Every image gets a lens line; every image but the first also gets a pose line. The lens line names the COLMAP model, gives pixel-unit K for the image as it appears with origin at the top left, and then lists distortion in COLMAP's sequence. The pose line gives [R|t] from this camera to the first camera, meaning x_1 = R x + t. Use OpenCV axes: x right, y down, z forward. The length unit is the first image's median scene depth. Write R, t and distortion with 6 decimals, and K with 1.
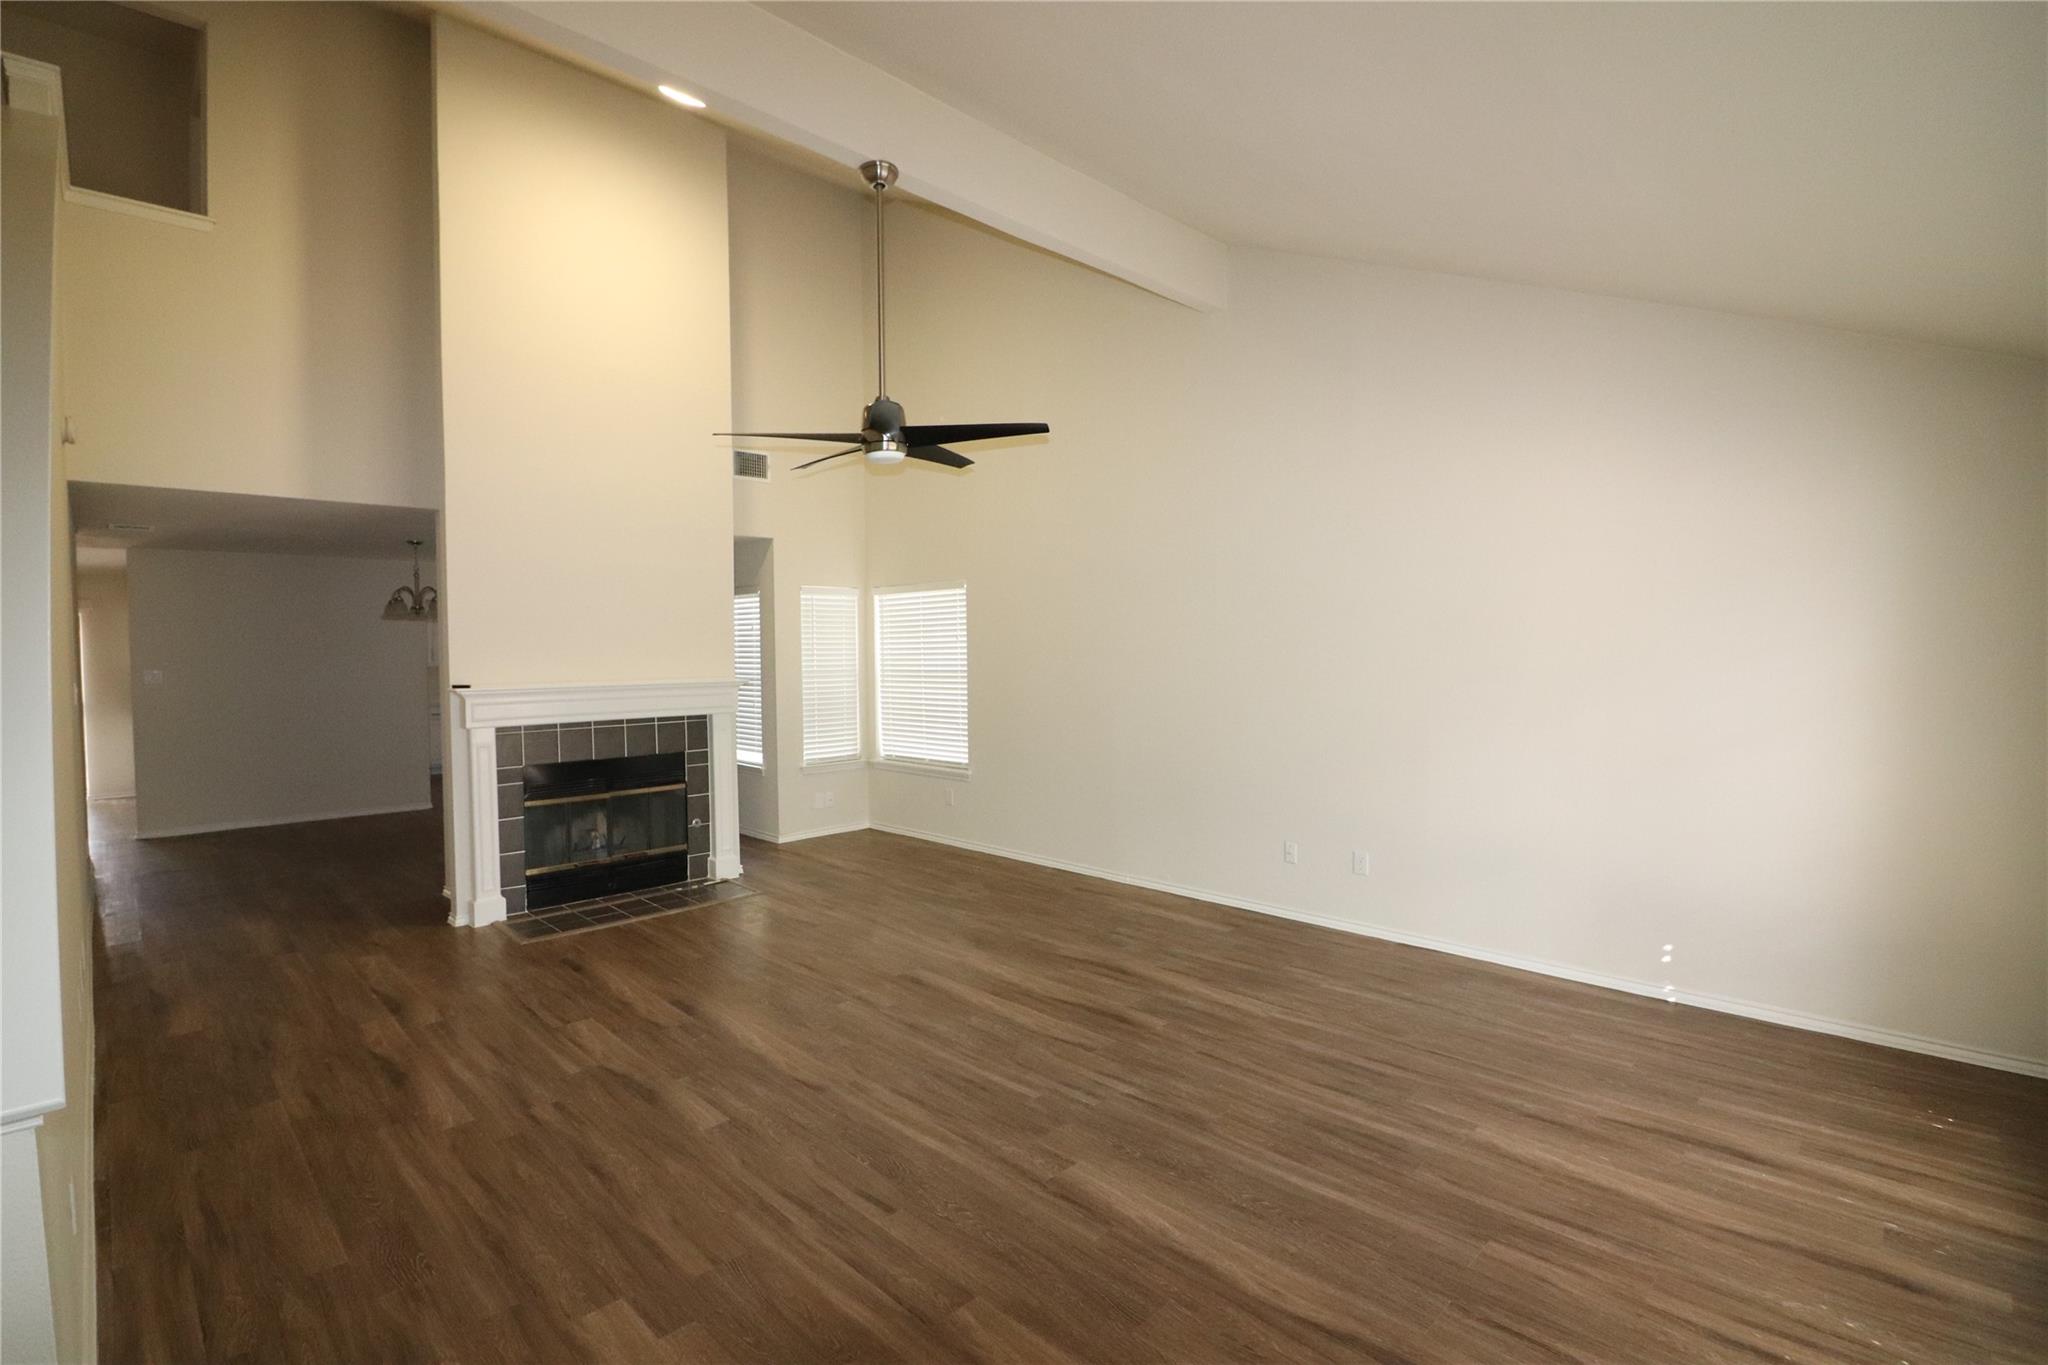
lens RADIAL K [[953.2, 0, 1019.1], [0, 953.2, 674.8], [0, 0, 1]] dist [-0.015771, -0.000173]
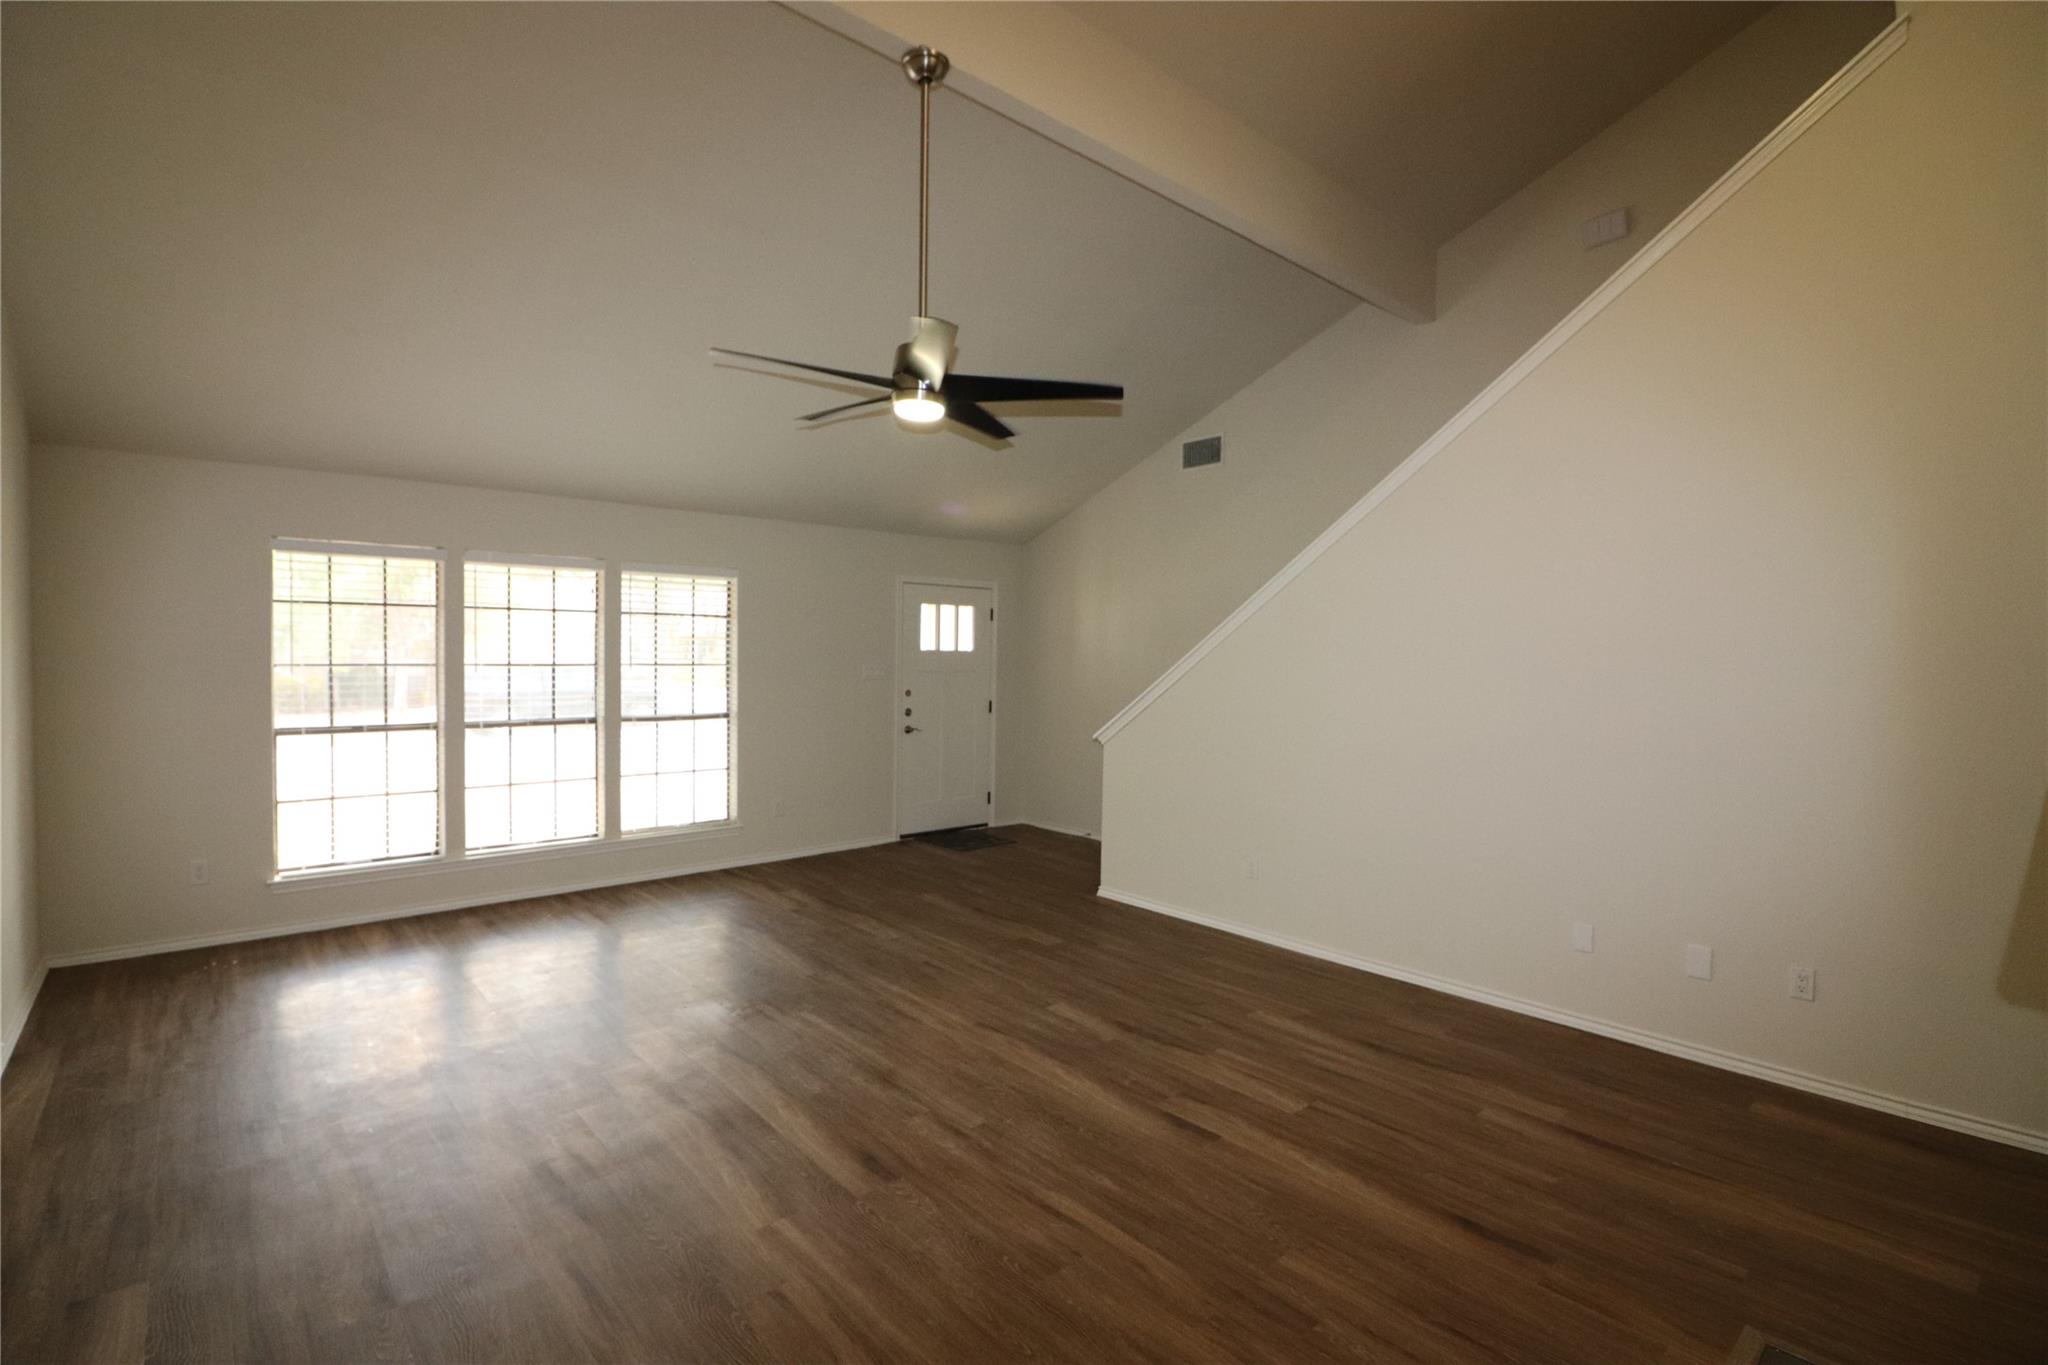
lens RADIAL K [[953.2, 0, 1019.1], [0, 953.2, 674.8], [0, 0, 1]] dist [-0.015771, -0.000173]
pose [[-0.998251, -0.002320, 0.059075, -0.324171], [0.000923, 0.998496, 0.054809, -0.056001], [-0.059113, 0.054768, -0.996748, 2.138024]]
